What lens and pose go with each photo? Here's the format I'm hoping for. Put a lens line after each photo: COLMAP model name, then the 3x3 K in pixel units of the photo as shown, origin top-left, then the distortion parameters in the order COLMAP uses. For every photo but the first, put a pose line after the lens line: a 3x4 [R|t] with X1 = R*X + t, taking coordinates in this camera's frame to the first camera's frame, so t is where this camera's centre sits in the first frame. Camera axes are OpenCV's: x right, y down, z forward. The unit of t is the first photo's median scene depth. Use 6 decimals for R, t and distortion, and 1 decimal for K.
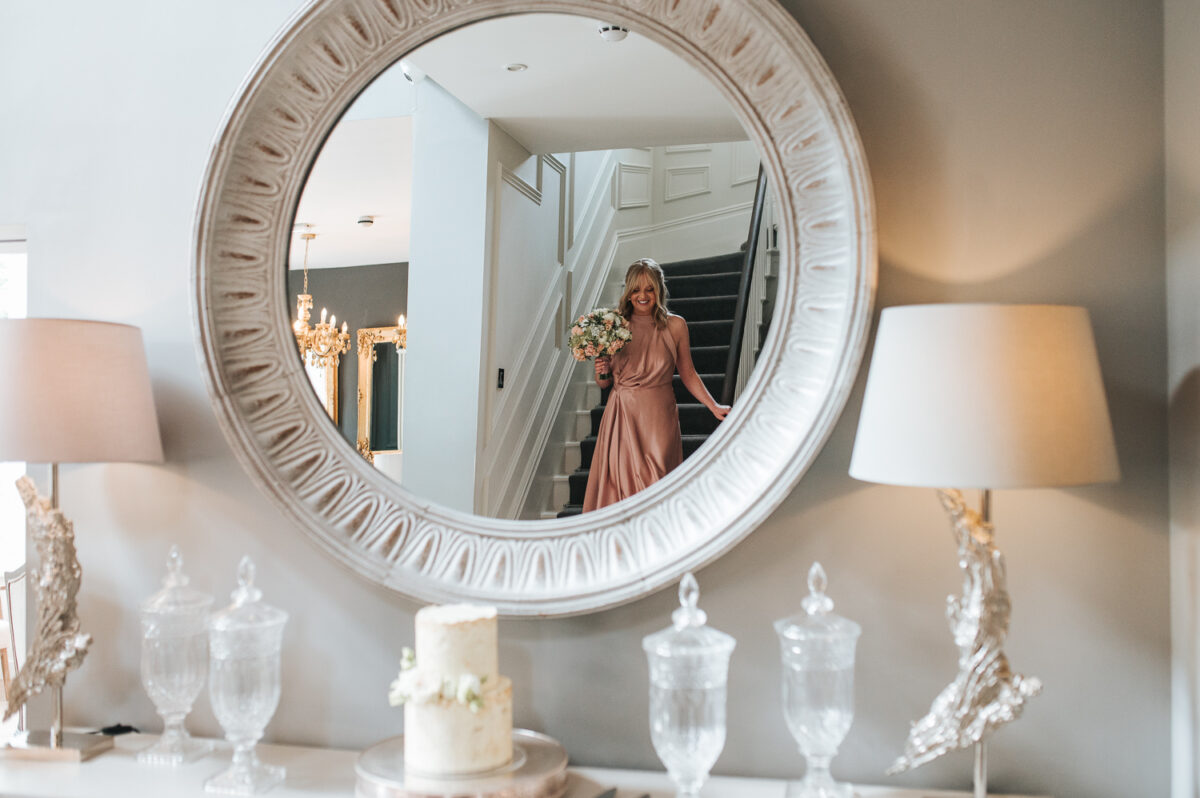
lens RADIAL K [[1193.4, 0, 600.0], [0, 1193.4, 399.0], [0, 0, 1]] dist [-0.041103, 0.032029]
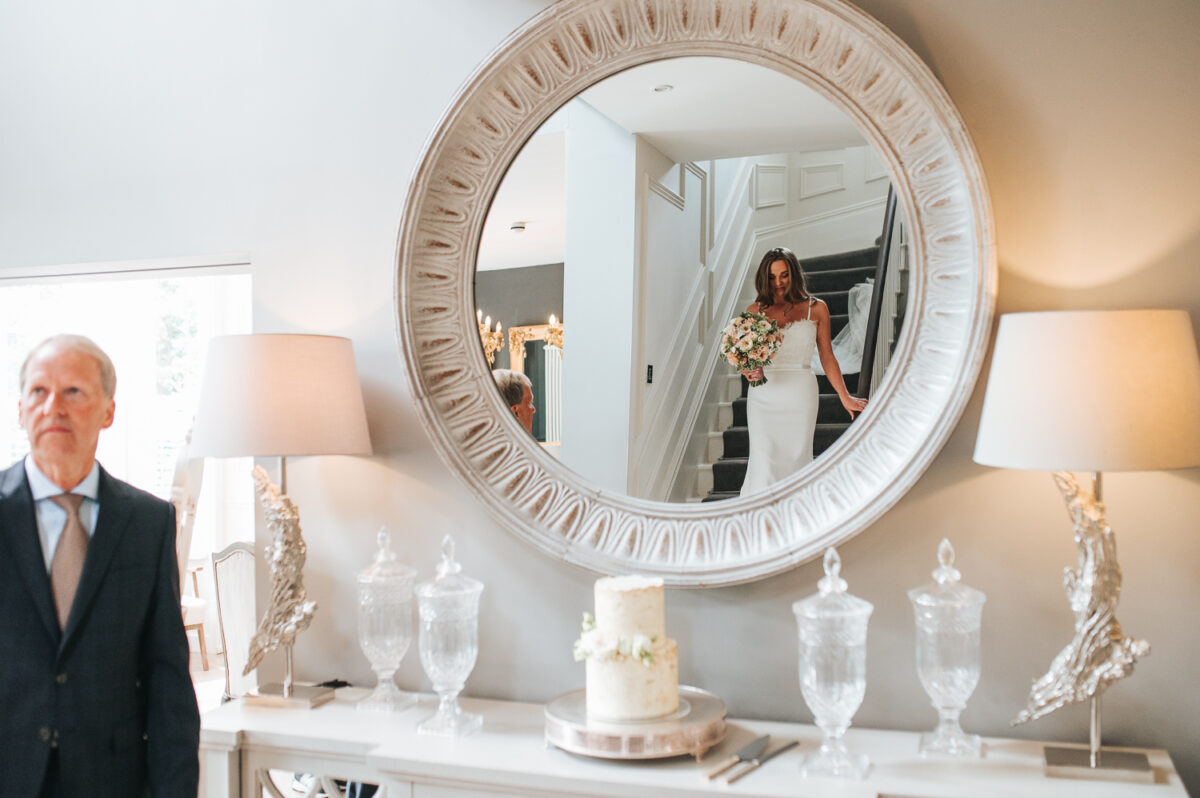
lens RADIAL K [[1230.5, 0, 600.5], [0, 1230.5, 392.6], [0, 0, 1]] dist [-0.043776, 0.038061]
pose [[0.994403, -0.013038, -0.104846, -0.018966], [0.013562, 0.999899, 0.004288, -0.010040], [0.104779, -0.005686, 0.994479, -0.180833]]
